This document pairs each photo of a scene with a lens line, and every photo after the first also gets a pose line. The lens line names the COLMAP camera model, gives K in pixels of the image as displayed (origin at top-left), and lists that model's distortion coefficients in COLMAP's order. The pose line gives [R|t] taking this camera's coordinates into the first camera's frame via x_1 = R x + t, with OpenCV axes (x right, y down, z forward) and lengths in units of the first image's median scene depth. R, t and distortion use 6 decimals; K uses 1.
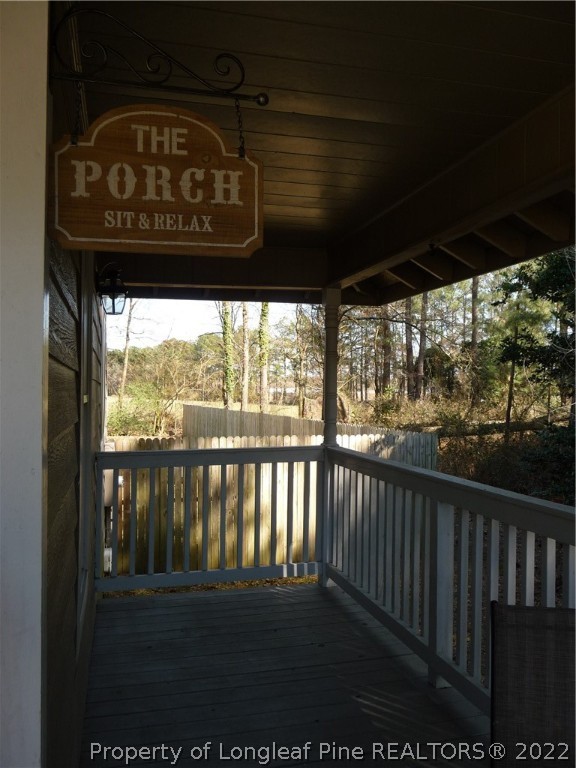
lens RADIAL K [[663.0, 0, 286.5], [0, 663.0, 384.7], [0, 0, 1]] dist [-0.039993, 0.003254]
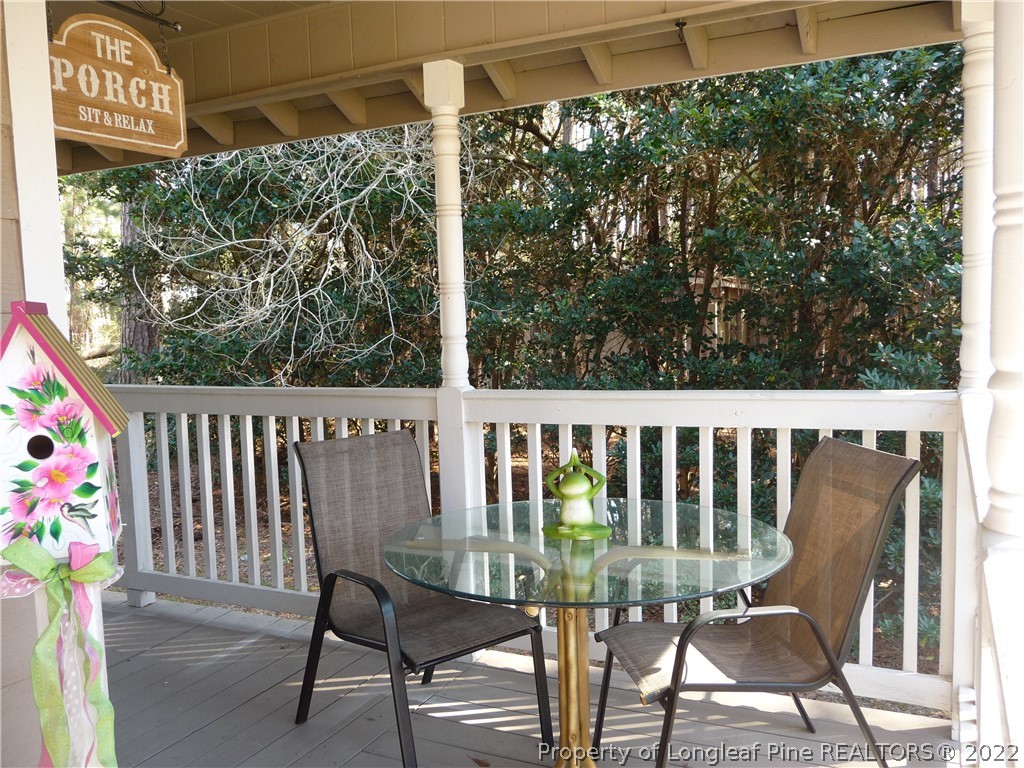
lens RADIAL K [[884.0, 0, 511.6], [0, 884.0, 388.5], [0, 0, 1]] dist [-0.039993, 0.003254]
pose [[0.639705, -0.087528, 0.763620, -0.974541], [0.023785, 0.995273, 0.094155, 0.100060], [-0.768252, -0.042068, 0.638763, -0.560570]]
